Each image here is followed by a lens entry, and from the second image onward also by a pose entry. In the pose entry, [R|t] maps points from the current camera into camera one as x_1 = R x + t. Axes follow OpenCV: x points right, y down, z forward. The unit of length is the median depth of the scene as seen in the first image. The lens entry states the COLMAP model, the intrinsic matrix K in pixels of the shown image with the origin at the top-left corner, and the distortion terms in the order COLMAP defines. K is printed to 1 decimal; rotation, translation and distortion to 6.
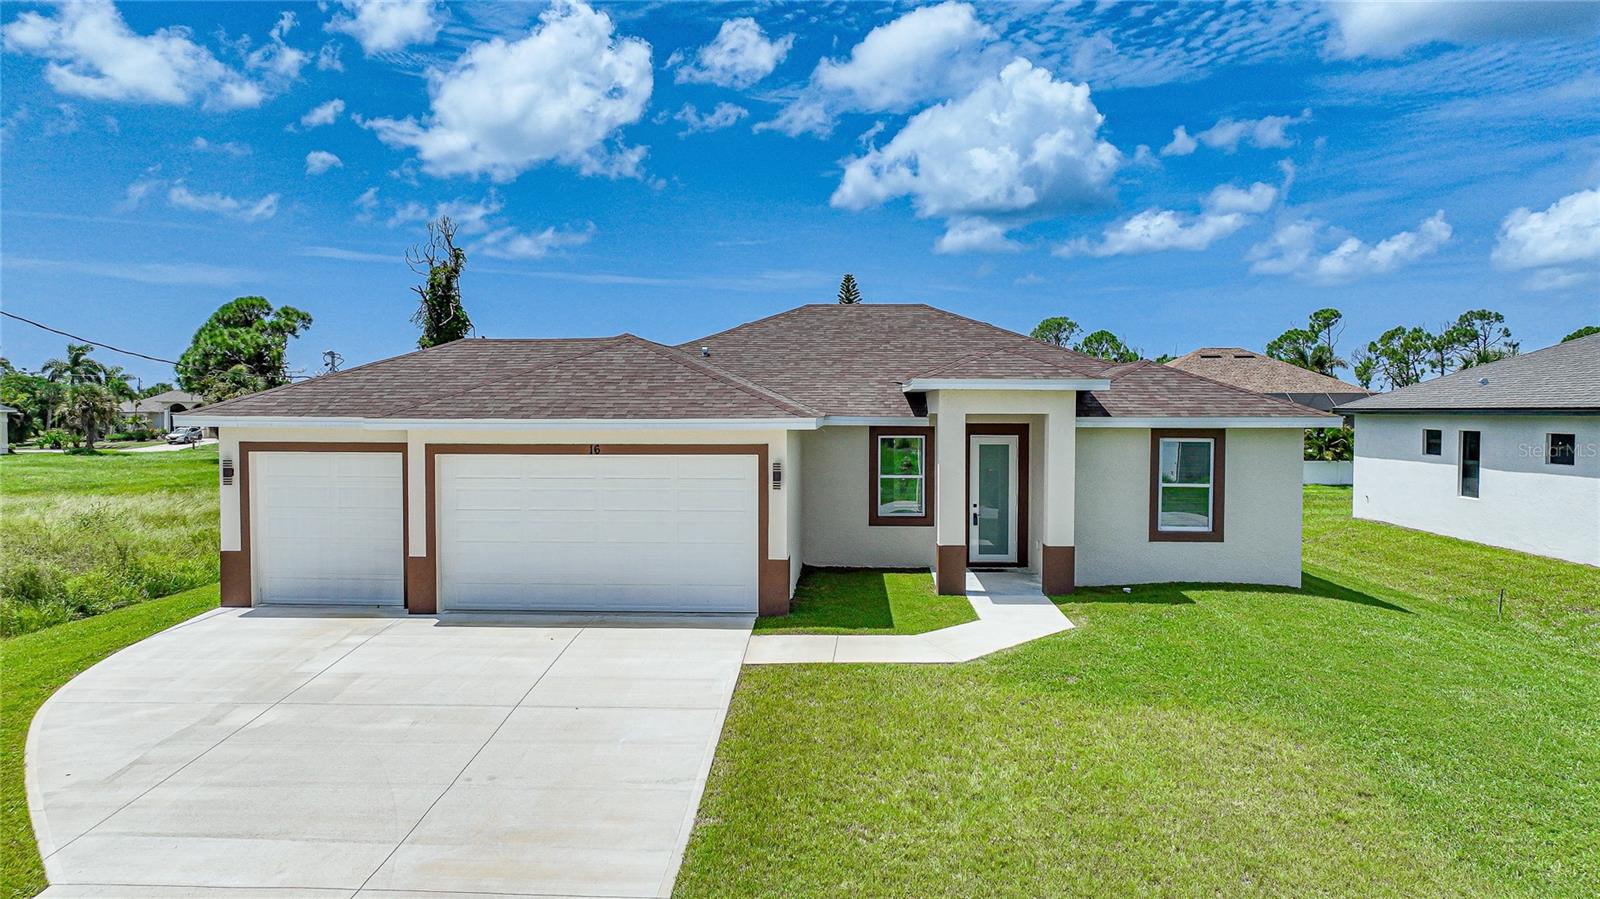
lens RADIAL K [[1132.2, 0, 800.0], [0, 1132.2, 449.5], [0, 0, 1]] dist [0.007257, 0.006273]
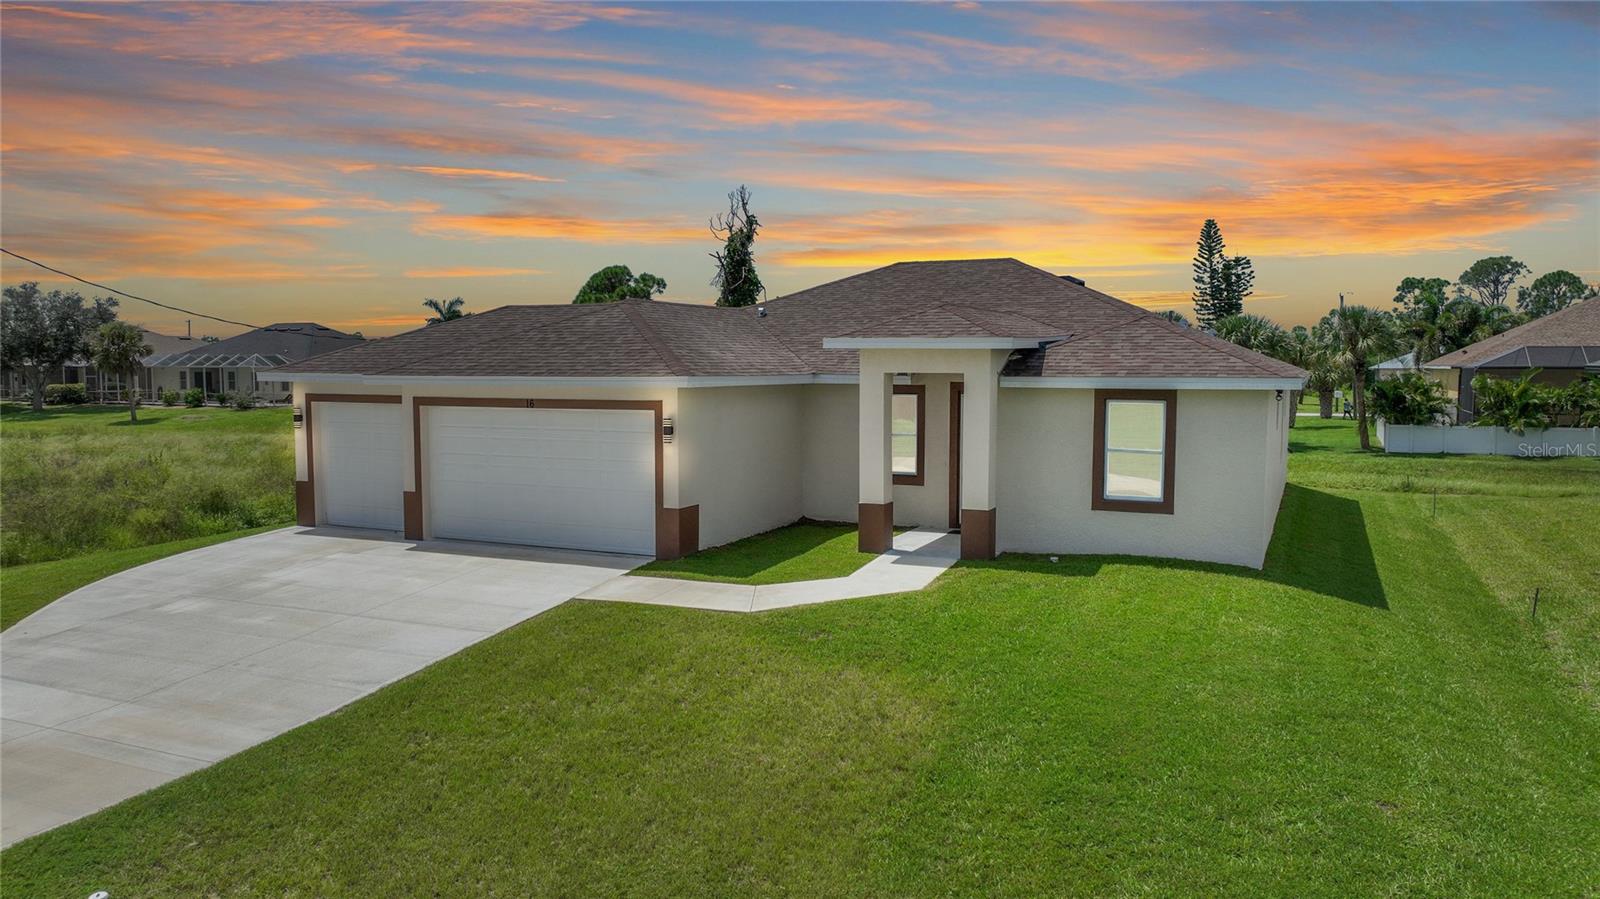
lens RADIAL K [[1132.2, 0, 800.0], [0, 1132.2, 449.5], [0, 0, 1]] dist [0.007257, 0.006273]
pose [[0.927960, 0.028609, -0.371579, 0.463130], [-0.013890, 0.999011, 0.042228, -0.005331], [0.372420, -0.034025, 0.927440, 0.045867]]
